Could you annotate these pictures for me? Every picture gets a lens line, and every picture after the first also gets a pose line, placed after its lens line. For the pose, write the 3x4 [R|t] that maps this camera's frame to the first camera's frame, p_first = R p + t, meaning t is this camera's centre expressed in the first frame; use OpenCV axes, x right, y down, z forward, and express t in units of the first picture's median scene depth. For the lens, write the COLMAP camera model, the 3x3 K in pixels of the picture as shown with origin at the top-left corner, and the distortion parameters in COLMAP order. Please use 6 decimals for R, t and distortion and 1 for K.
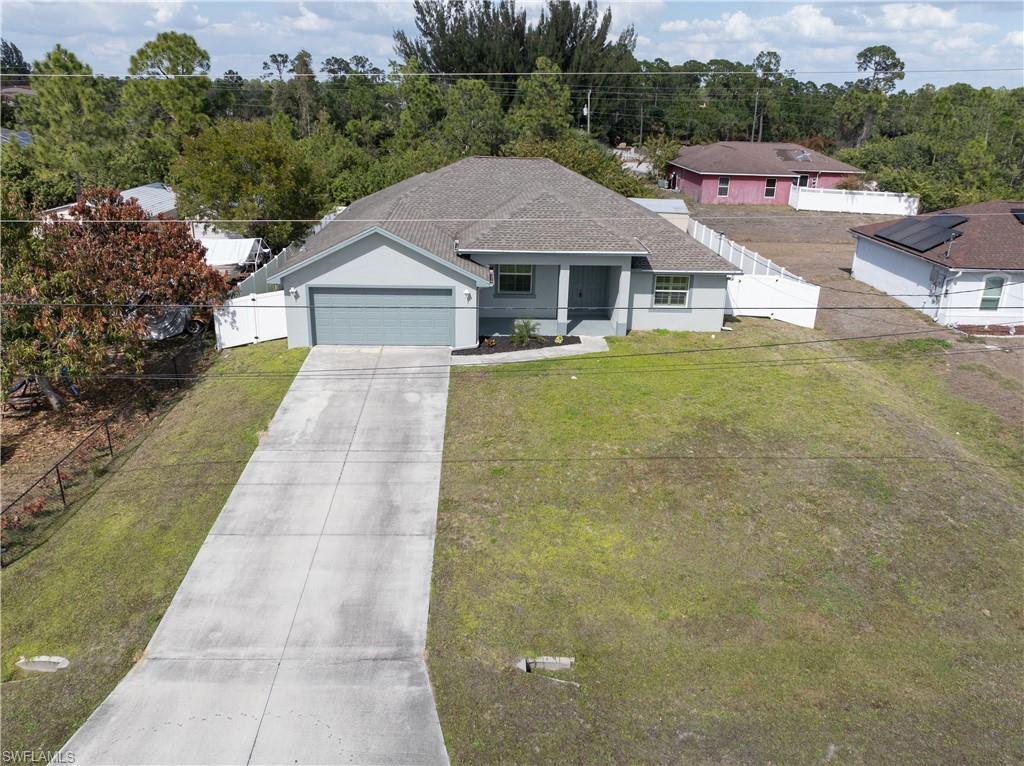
lens RADIAL K [[733.1, 0, 513.5], [0, 733.1, 378.0], [0, 0, 1]] dist [-0.049078, -0.000046]
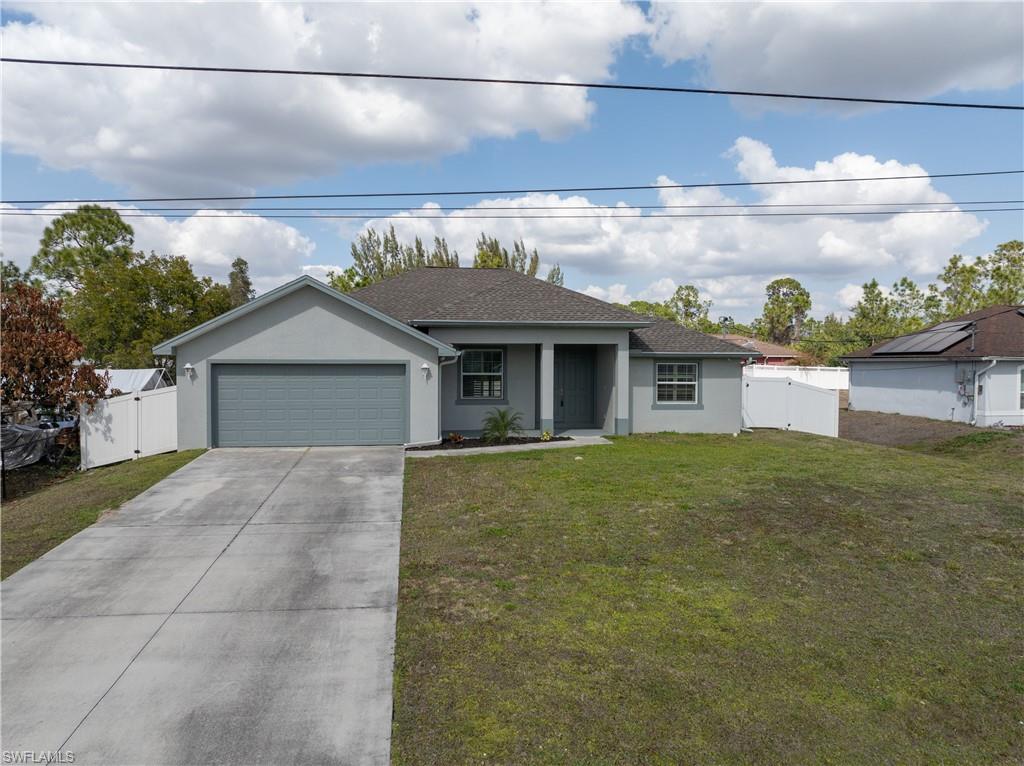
lens RADIAL K [[733.1, 0, 517.1], [0, 733.1, 390.6], [0, 0, 1]] dist [-0.049078, -0.000046]
pose [[0.995088, -0.025448, 0.095667, -0.041676], [0.054102, 0.949106, -0.310275, 0.144732], [-0.082902, 0.313927, 0.945821, 0.277368]]
